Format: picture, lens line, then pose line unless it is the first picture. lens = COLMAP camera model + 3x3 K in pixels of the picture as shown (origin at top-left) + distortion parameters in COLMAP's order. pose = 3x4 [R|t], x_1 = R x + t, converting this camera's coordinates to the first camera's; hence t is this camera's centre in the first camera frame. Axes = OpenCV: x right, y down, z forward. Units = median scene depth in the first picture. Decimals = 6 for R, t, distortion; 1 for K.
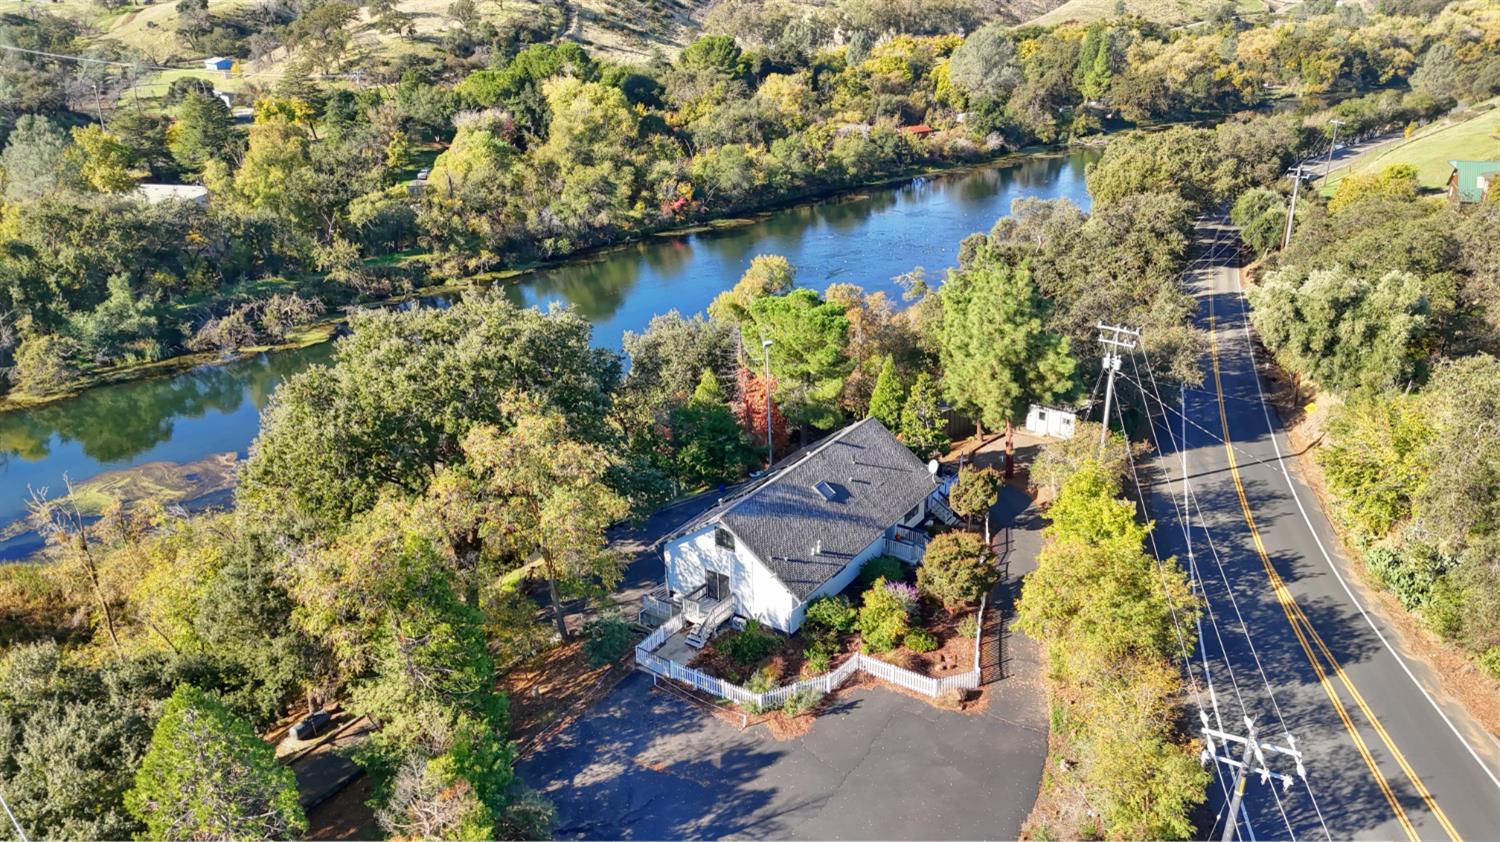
lens RADIAL K [[1104.5, 0, 748.1], [0, 1104.5, 419.5], [0, 0, 1]] dist [0.043895, -0.018534]
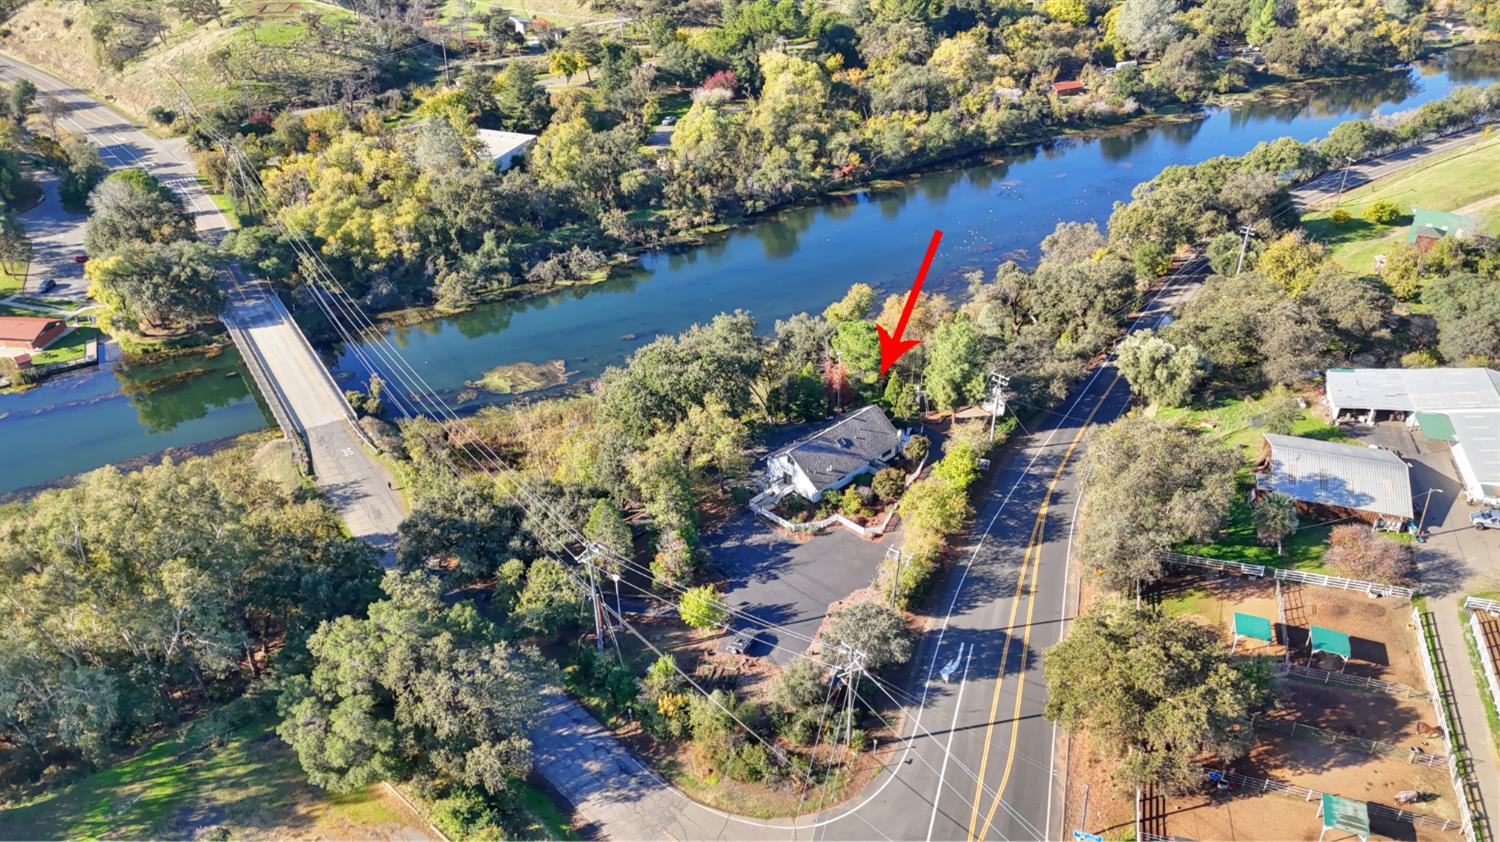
lens RADIAL K [[1104.5, 0, 749.5], [0, 1104.5, 421.2], [0, 0, 1]] dist [0.043895, -0.018534]
pose [[0.979369, 0.111157, -0.168759, 0.117904], [-0.083865, 0.983380, 0.161029, -0.145838], [0.183853, -0.143554, 0.972415, -0.549547]]
